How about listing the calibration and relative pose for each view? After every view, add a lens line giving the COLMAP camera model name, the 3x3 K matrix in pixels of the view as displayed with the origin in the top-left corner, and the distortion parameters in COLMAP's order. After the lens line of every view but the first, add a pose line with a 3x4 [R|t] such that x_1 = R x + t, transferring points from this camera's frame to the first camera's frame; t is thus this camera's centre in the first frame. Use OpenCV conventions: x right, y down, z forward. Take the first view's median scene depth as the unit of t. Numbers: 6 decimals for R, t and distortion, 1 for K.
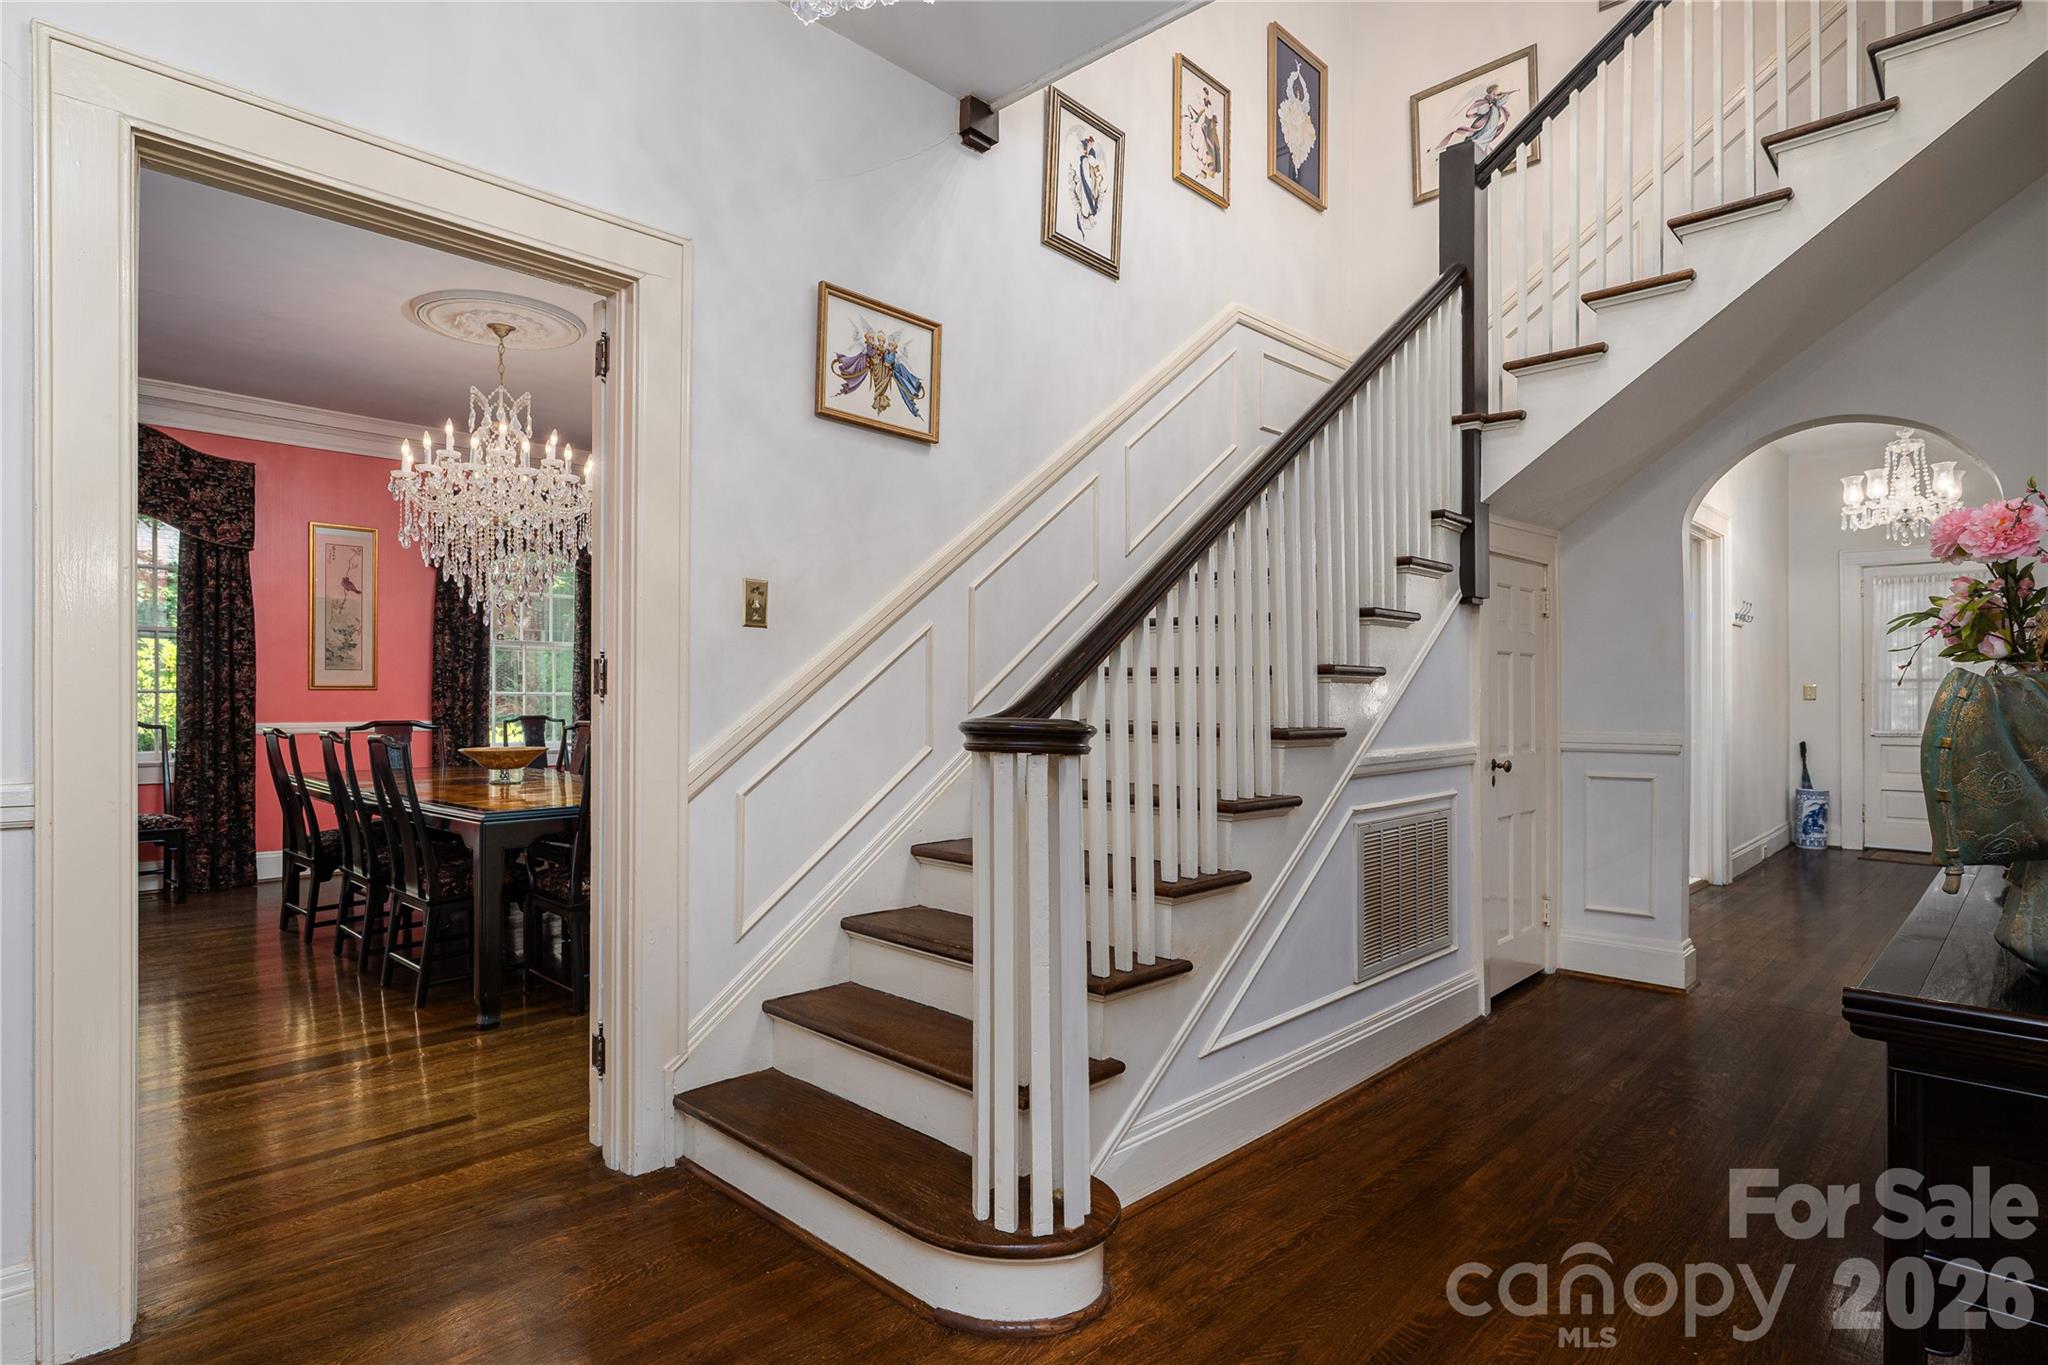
lens RADIAL K [[1109.0, 0, 1007.5], [0, 1109.0, 698.1], [0, 0, 1]] dist [-0.001529, -0.000545]
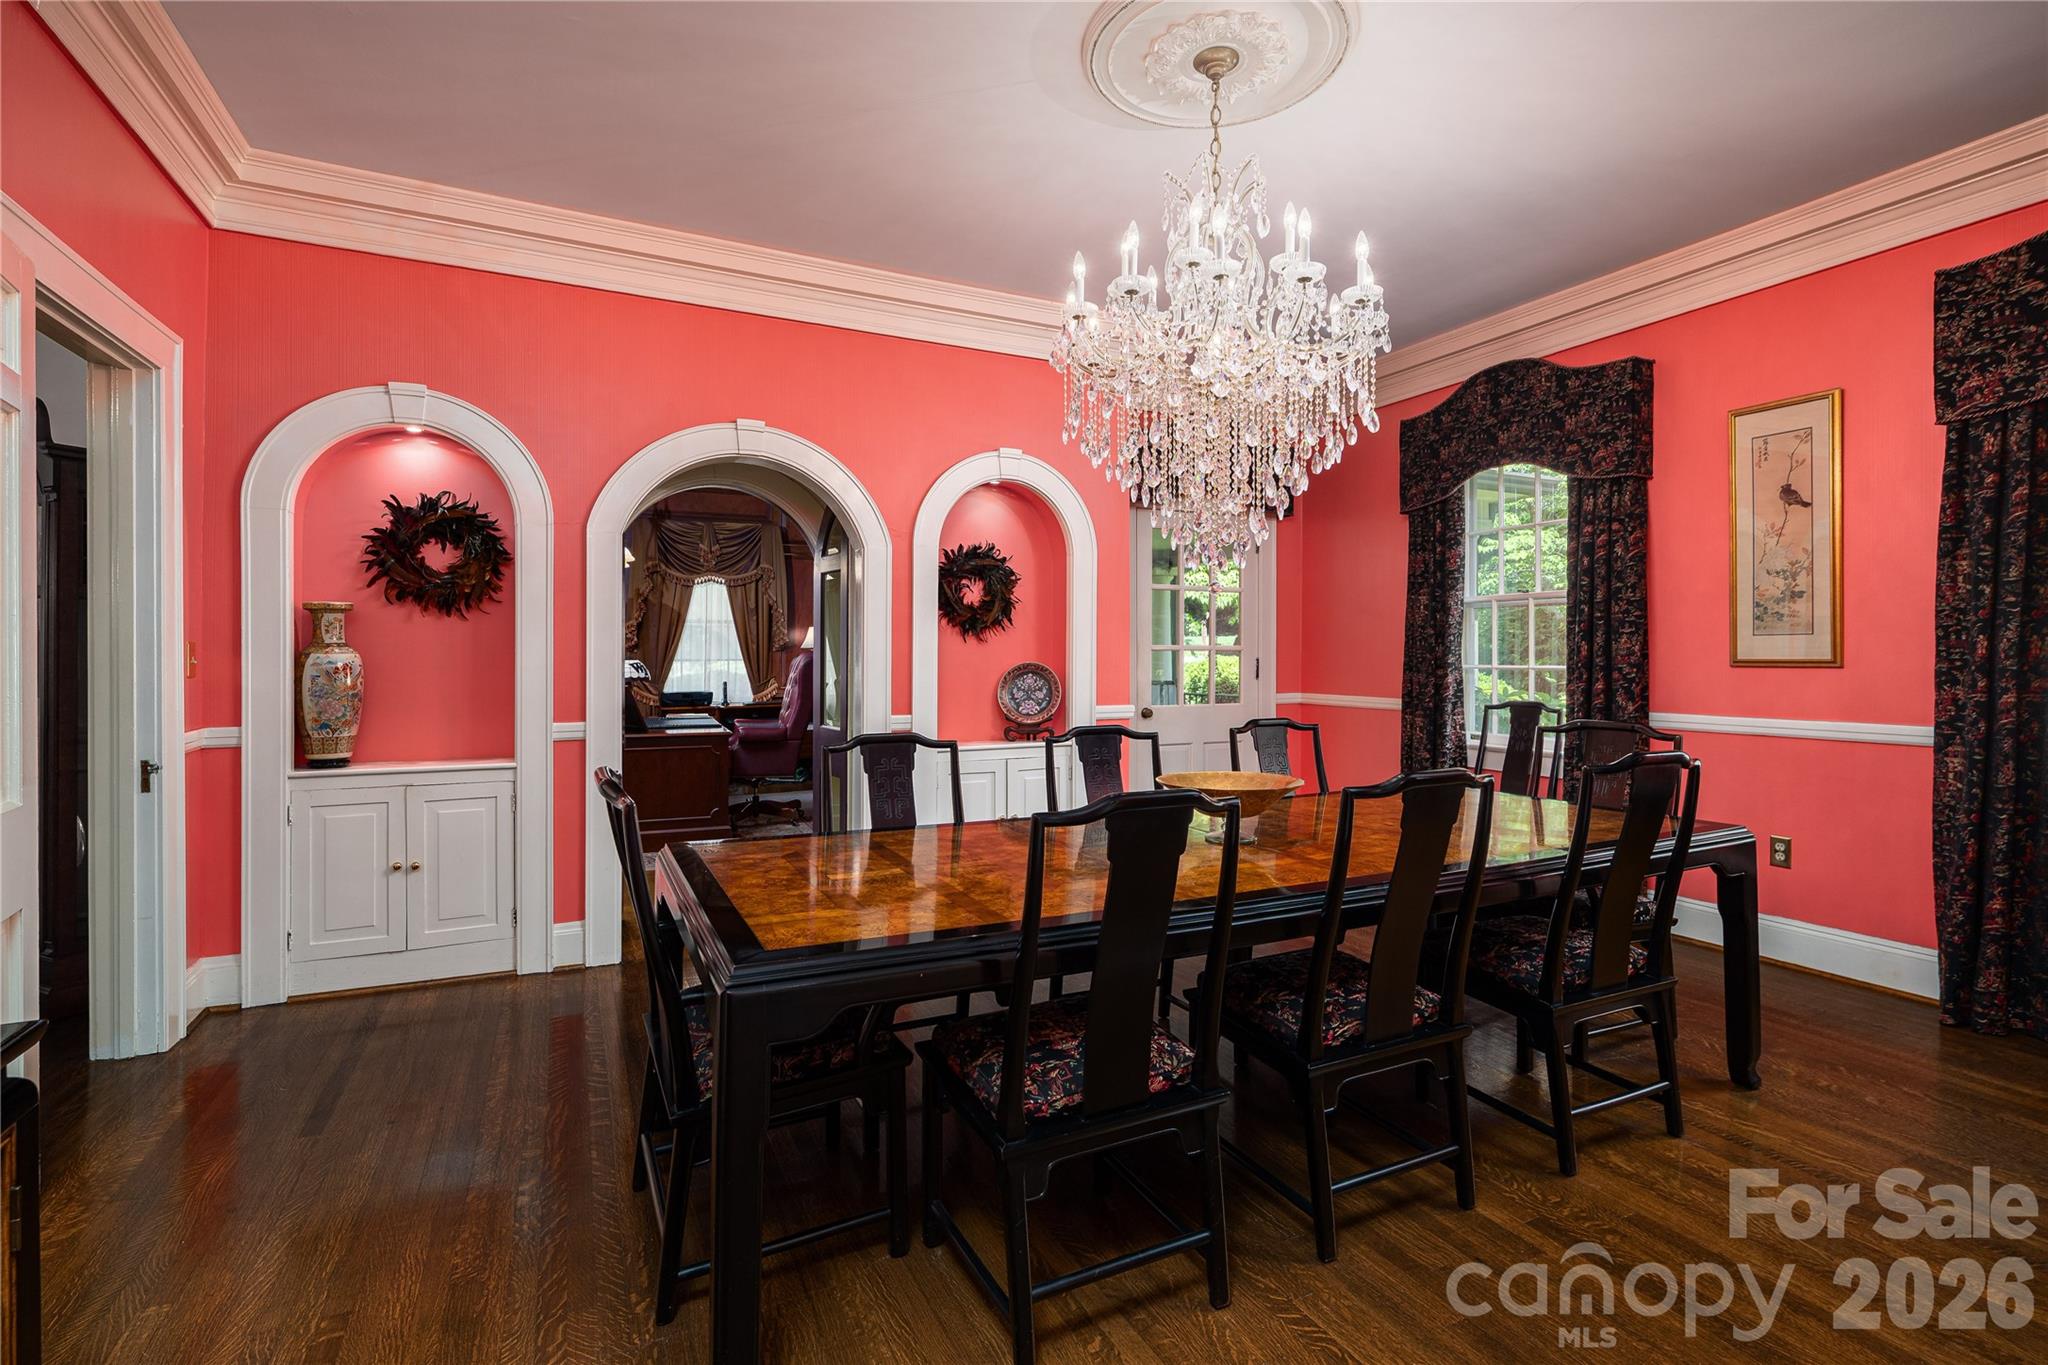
lens RADIAL K [[938.3, 0, 1018.8], [0, 938.3, 667.2], [0, 0, 1]] dist [-0.000224, 0.000000]
pose [[-0.303402, 0.003833, -0.952855, 0.034411], [-0.003643, 0.999980, 0.005183, -0.008878], [0.952856, 0.005044, -0.303382, 0.811439]]
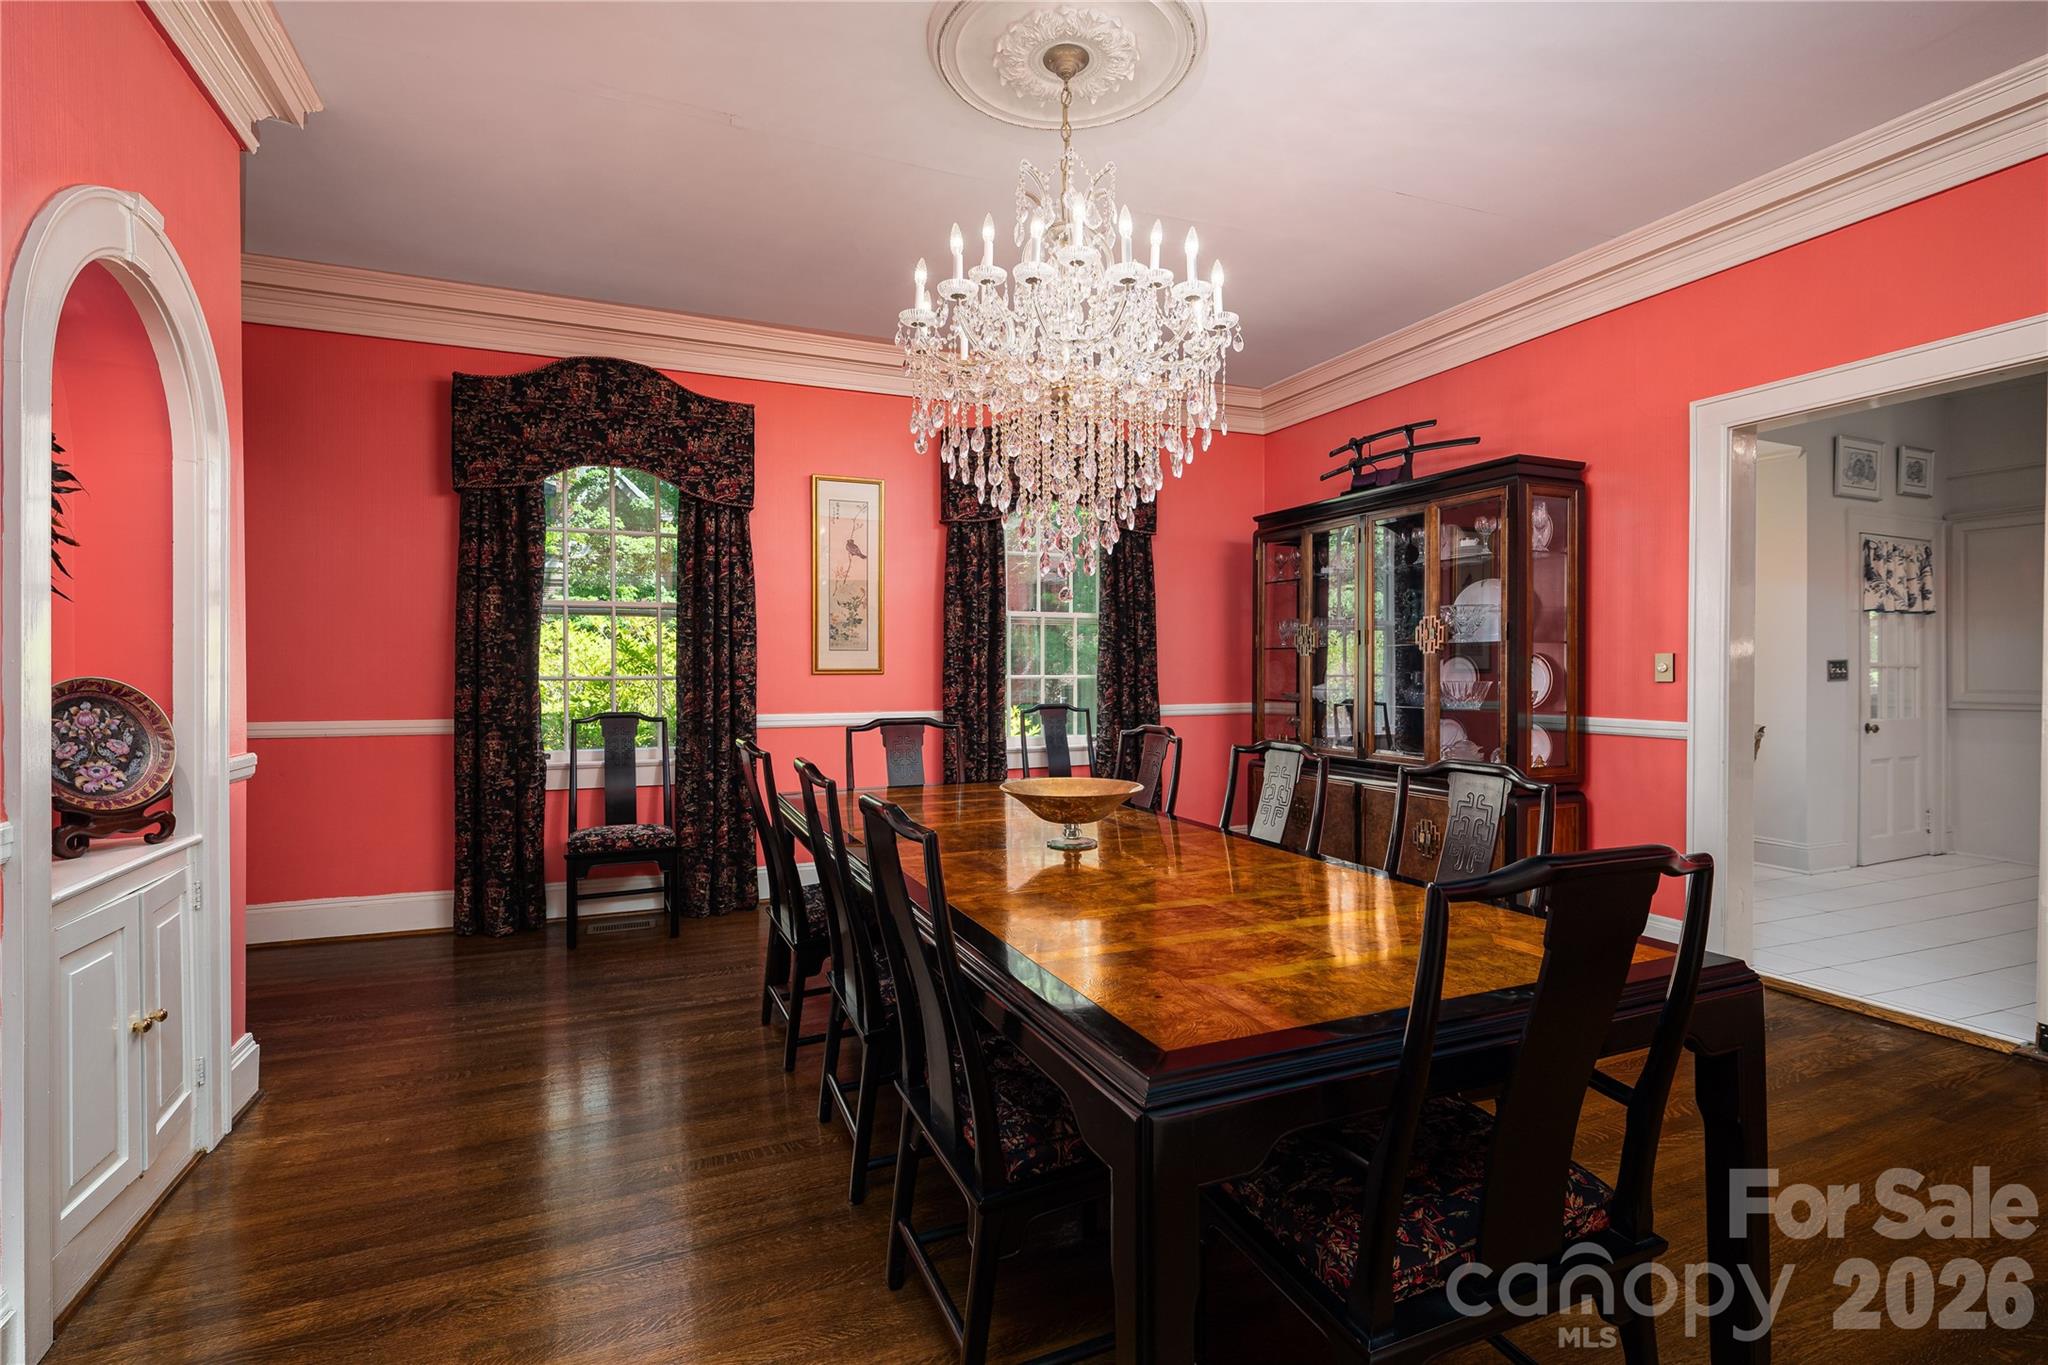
lens RADIAL K [[938.3, 0, 1012.0], [0, 938.3, 678.0], [0, 0, 1]] dist [-0.000224, 0.000000]
pose [[0.926912, -0.000046, -0.375278, -0.235385], [0.003368, 0.999961, 0.008197, -0.010793], [0.375263, -0.008862, 0.926876, 0.419200]]
